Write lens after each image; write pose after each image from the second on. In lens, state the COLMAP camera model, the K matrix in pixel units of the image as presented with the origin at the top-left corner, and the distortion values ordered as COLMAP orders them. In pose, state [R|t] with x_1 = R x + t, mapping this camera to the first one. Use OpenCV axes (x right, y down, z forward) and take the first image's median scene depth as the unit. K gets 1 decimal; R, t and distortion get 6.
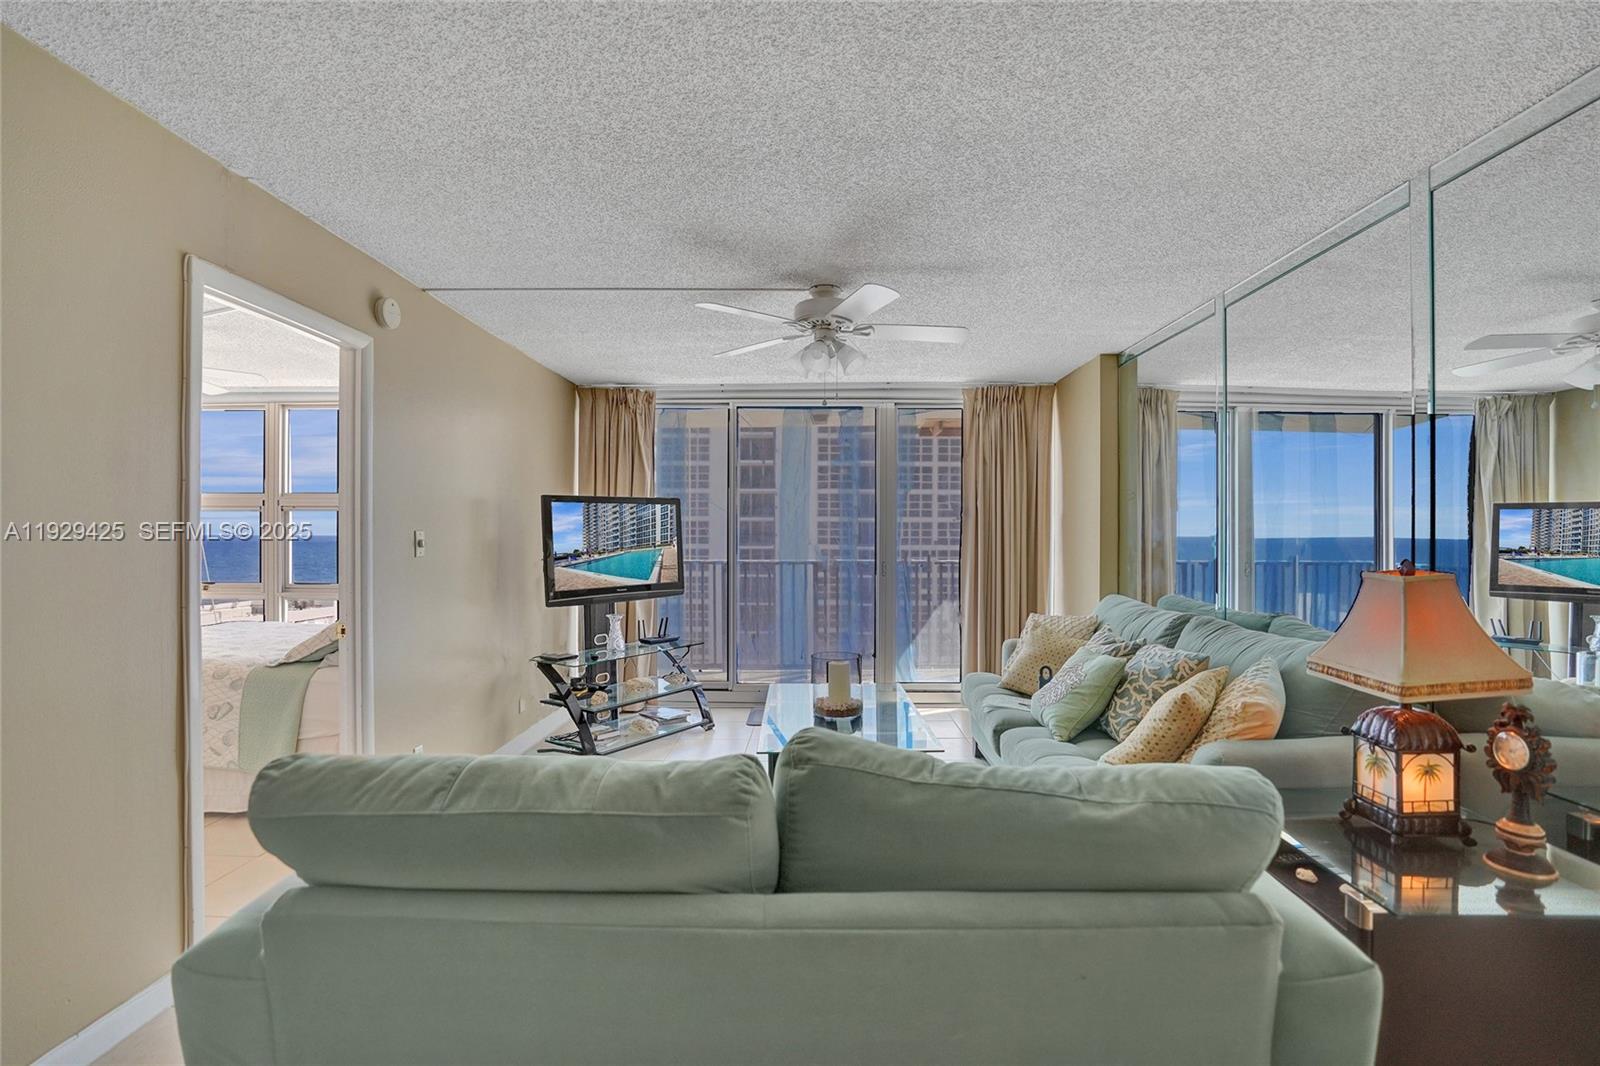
lens RADIAL K [[743.2, 0, 803.1], [0, 743.2, 535.1], [0, 0, 1]] dist [-0.067960, 0.026390]
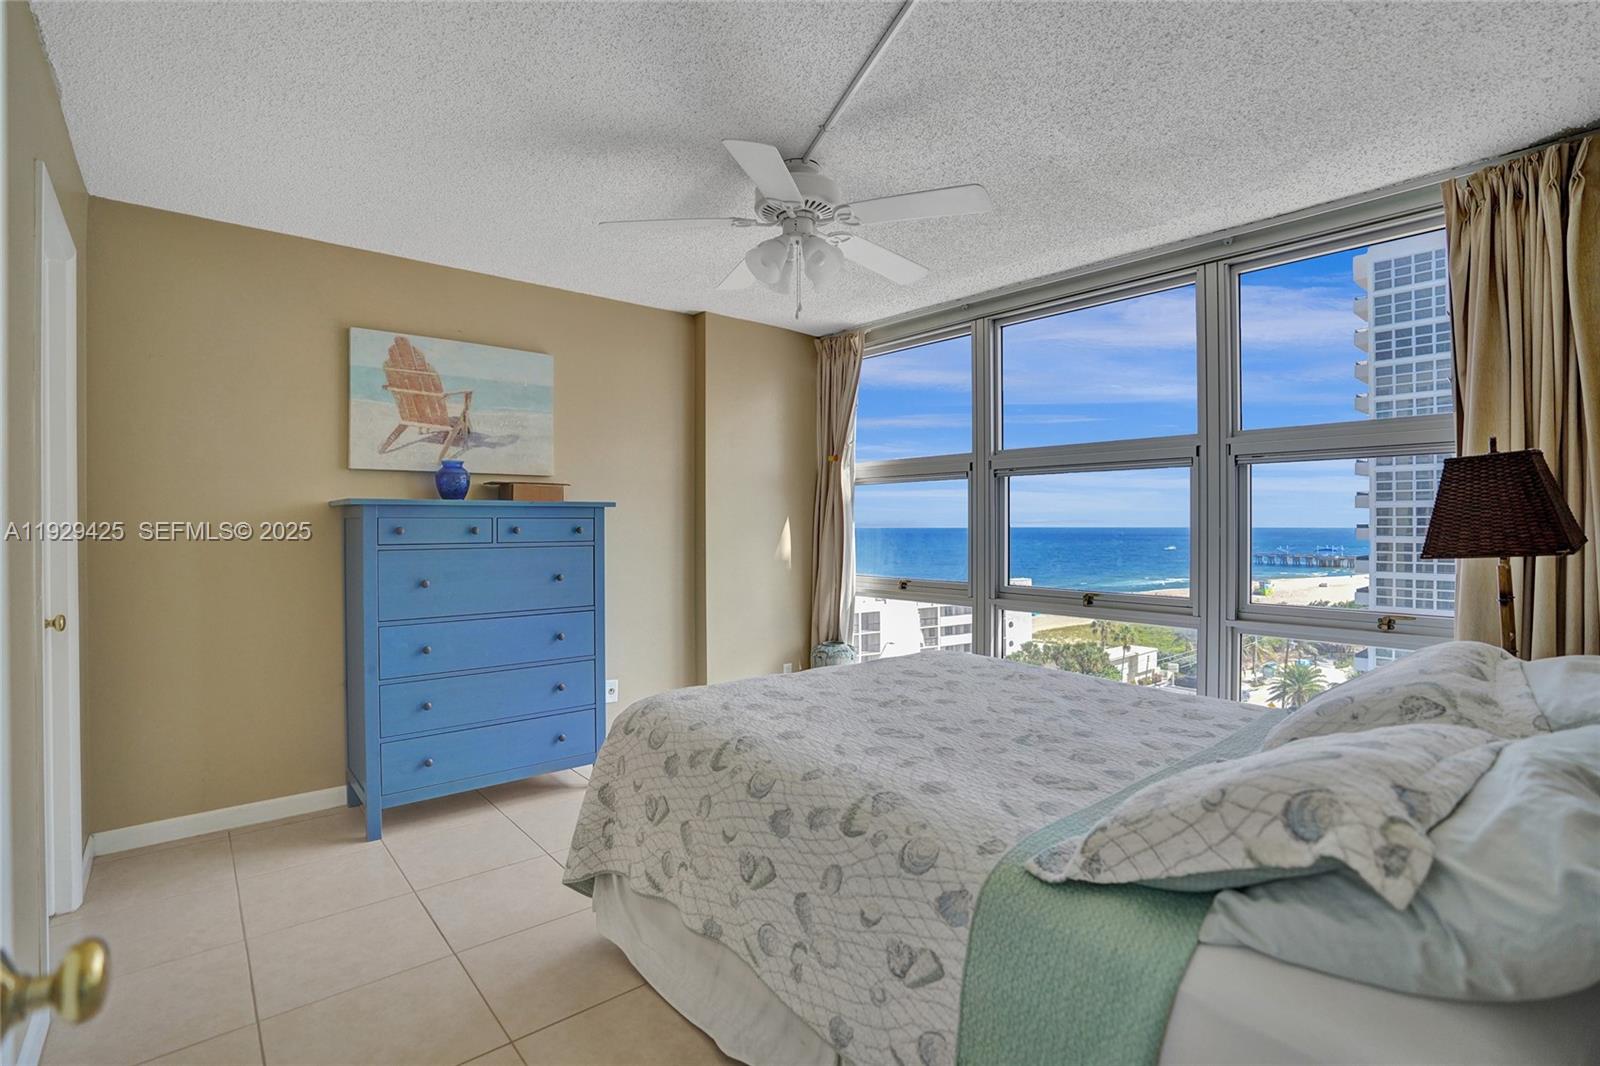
lens RADIAL K [[743.2, 0, 803.1], [0, 743.2, 535.1], [0, 0, 1]] dist [-0.067960, 0.026390]
pose [[0.669328, 0.005602, -0.742946, -0.432333], [0.002240, 0.999952, 0.009557, 0.017432], [0.742964, -0.008061, 0.669283, 0.533456]]
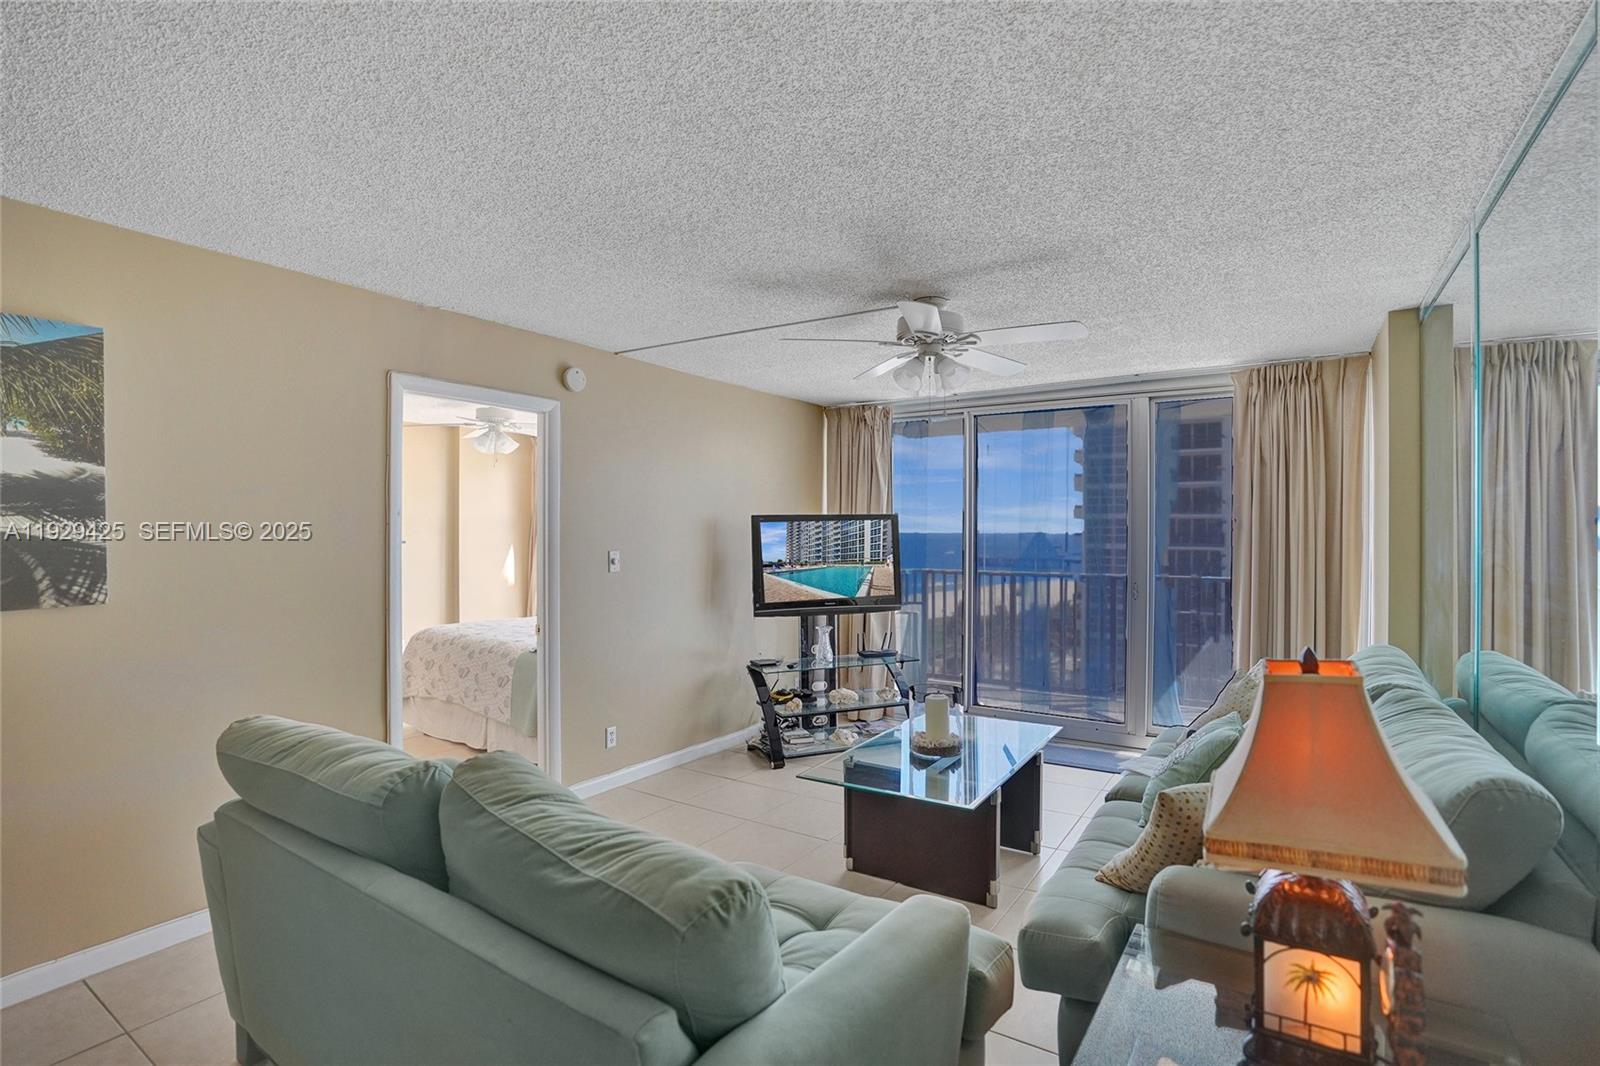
lens RADIAL K [[761.6, 0, 800.0], [0, 761.6, 533.0], [0, 0, 1]] dist [-0.066680, 0.026707]
pose [[0.842789, 0.000683, -0.538244, 0.323922], [-0.000678, 1.000000, 0.000207, -0.027834], [0.538244, 0.000190, 0.842789, 0.073011]]
